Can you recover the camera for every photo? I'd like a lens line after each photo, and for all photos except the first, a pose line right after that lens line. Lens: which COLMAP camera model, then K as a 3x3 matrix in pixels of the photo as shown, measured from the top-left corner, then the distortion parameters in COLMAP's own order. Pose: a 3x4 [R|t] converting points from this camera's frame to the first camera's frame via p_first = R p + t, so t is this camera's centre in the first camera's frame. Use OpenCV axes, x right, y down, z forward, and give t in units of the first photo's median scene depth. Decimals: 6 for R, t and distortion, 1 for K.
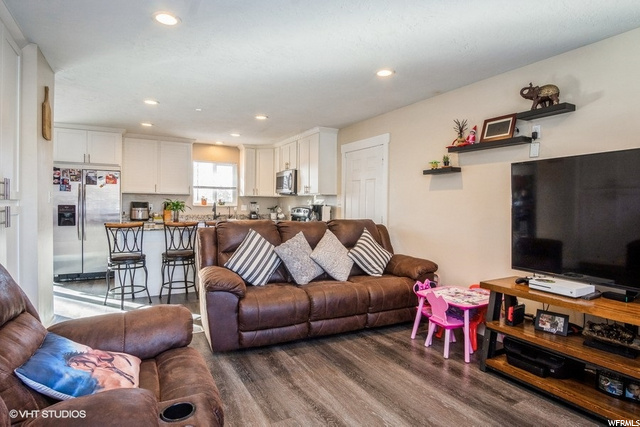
lens RADIAL K [[346.7, 0, 316.6], [0, 346.7, 211.2], [0, 0, 1]] dist [-0.028543, 0.006056]
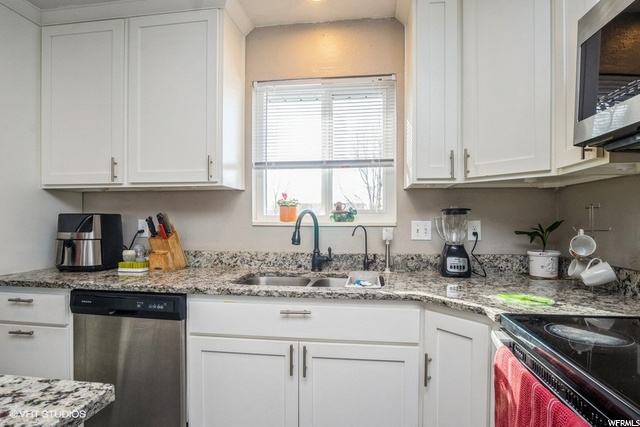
lens RADIAL K [[346.7, 0, 324.9], [0, 346.7, 219.7], [0, 0, 1]] dist [-0.028543, 0.006056]
pose [[0.804221, -0.011436, -0.594221, -0.144709], [-0.002334, 0.999746, -0.022399, -0.016237], [0.594326, 0.019401, 0.803990, 0.987327]]
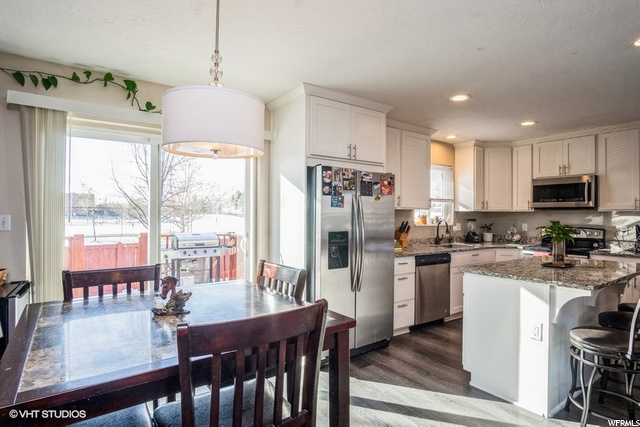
lens RADIAL K [[346.7, 0, 321.3], [0, 346.7, 212.1], [0, 0, 1]] dist [-0.028543, 0.006056]
pose [[0.993425, -0.005474, 0.114353, -0.790471], [0.008223, 0.999688, -0.023577, -0.035584], [-0.114188, 0.024362, 0.993160, 0.409815]]
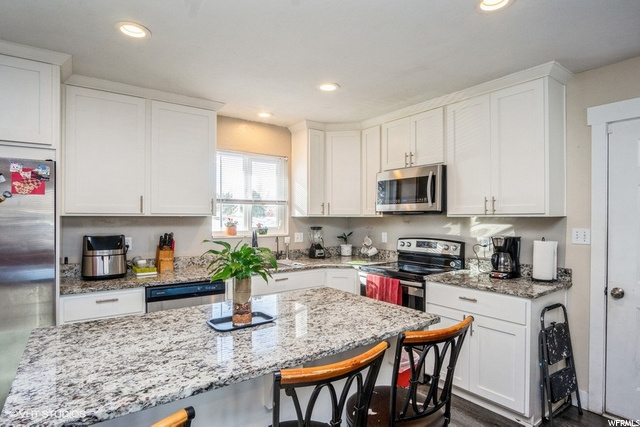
lens RADIAL K [[346.7, 0, 319.8], [0, 346.7, 219.3], [0, 0, 1]] dist [-0.028543, 0.006056]
pose [[0.991220, -0.013325, 0.131548, -0.337631], [0.014806, 0.999837, -0.010292, -0.044434], [-0.131389, 0.012149, 0.991256, 0.599252]]
